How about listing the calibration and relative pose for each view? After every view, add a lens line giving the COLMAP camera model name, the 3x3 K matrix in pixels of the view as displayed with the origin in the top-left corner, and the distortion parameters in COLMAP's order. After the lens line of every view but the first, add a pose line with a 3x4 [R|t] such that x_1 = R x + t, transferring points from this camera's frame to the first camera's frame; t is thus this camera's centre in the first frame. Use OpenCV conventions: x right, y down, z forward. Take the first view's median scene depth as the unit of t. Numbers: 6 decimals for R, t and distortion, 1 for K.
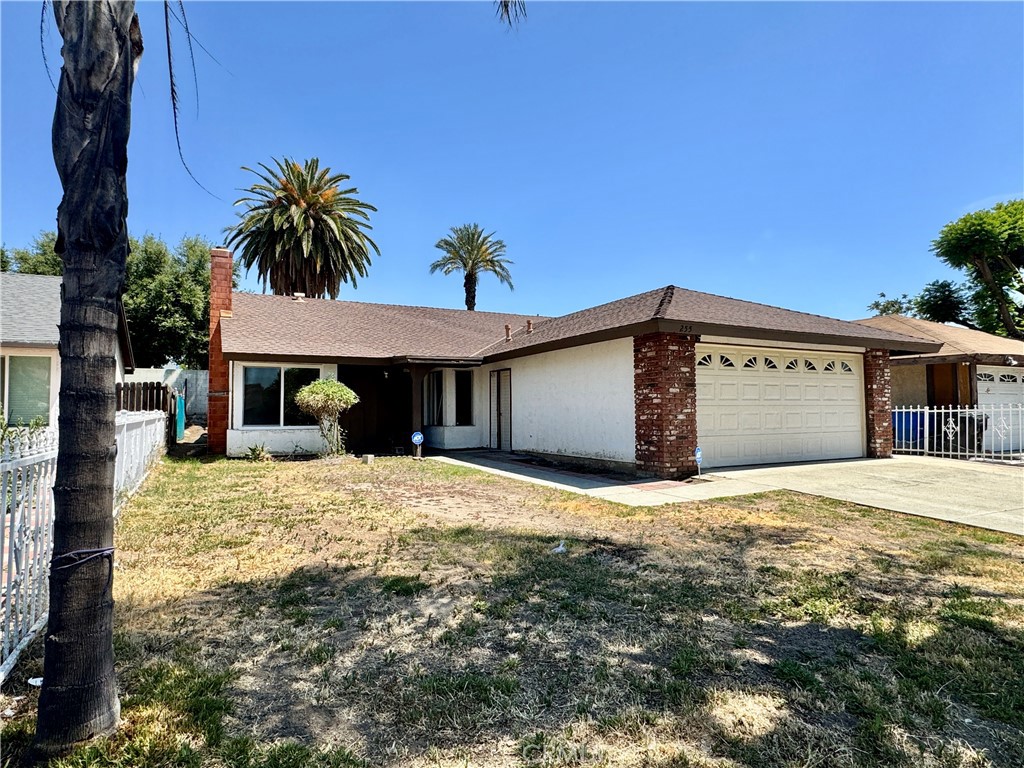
lens RADIAL K [[582.3, 0, 513.0], [0, 582.3, 391.9], [0, 0, 1]] dist [-0.009154, -0.002354]
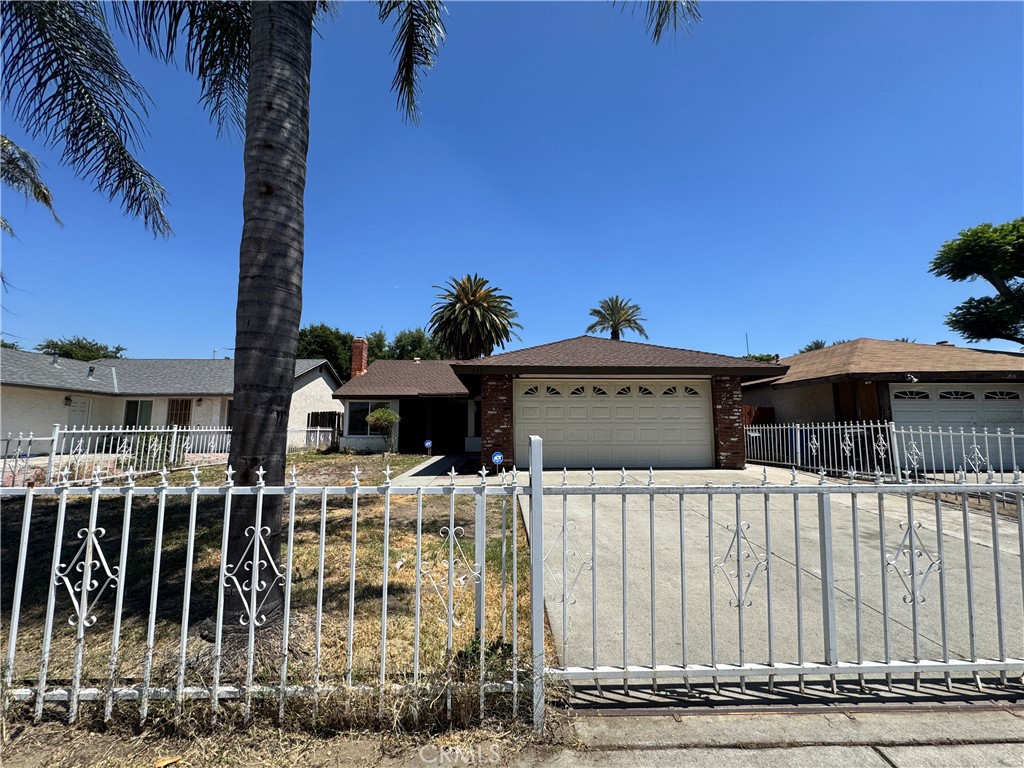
lens RADIAL K [[407.7, 0, 509.6], [0, 407.7, 387.9], [0, 0, 1]] dist [-0.005612, 0.000894]
pose [[0.897379, -0.039756, -0.439465, 0.587438], [0.009631, 0.997460, -0.070569, 0.006547], [0.441155, 0.059095, 0.895483, 0.075611]]
